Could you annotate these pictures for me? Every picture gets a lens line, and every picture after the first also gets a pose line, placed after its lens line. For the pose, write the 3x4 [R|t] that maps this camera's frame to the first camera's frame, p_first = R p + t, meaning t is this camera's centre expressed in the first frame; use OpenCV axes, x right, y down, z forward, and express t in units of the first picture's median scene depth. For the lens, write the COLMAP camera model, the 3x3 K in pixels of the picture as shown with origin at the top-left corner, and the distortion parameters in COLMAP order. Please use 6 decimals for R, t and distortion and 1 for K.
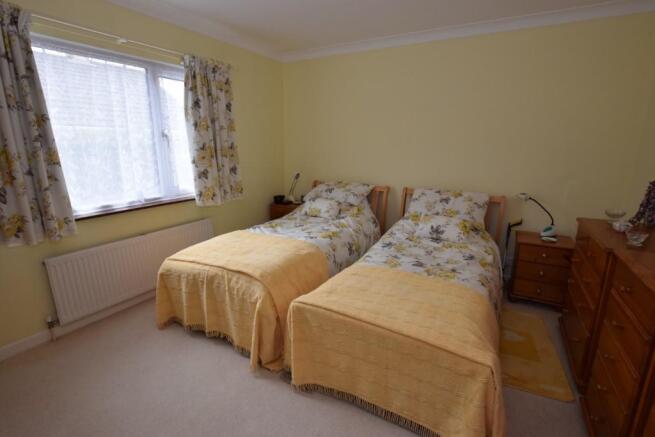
lens RADIAL K [[316.0, 0, 327.5], [0, 316.0, 218.5], [0, 0, 1]] dist [-0.002470, -0.000292]
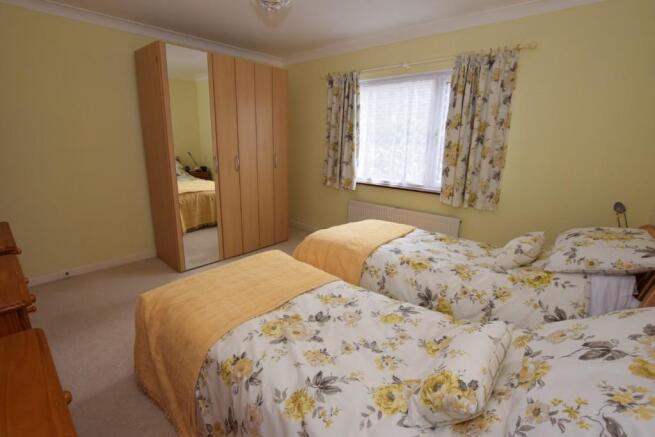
lens RADIAL K [[316.0, 0, 327.5], [0, 316.0, 218.5], [0, 0, 1]] dist [-0.002470, -0.000292]
pose [[-0.210287, 0.229413, -0.950342, 0.712881], [-0.259716, 0.924040, 0.280532, -0.194137], [0.942511, 0.305811, -0.134731, 0.851708]]
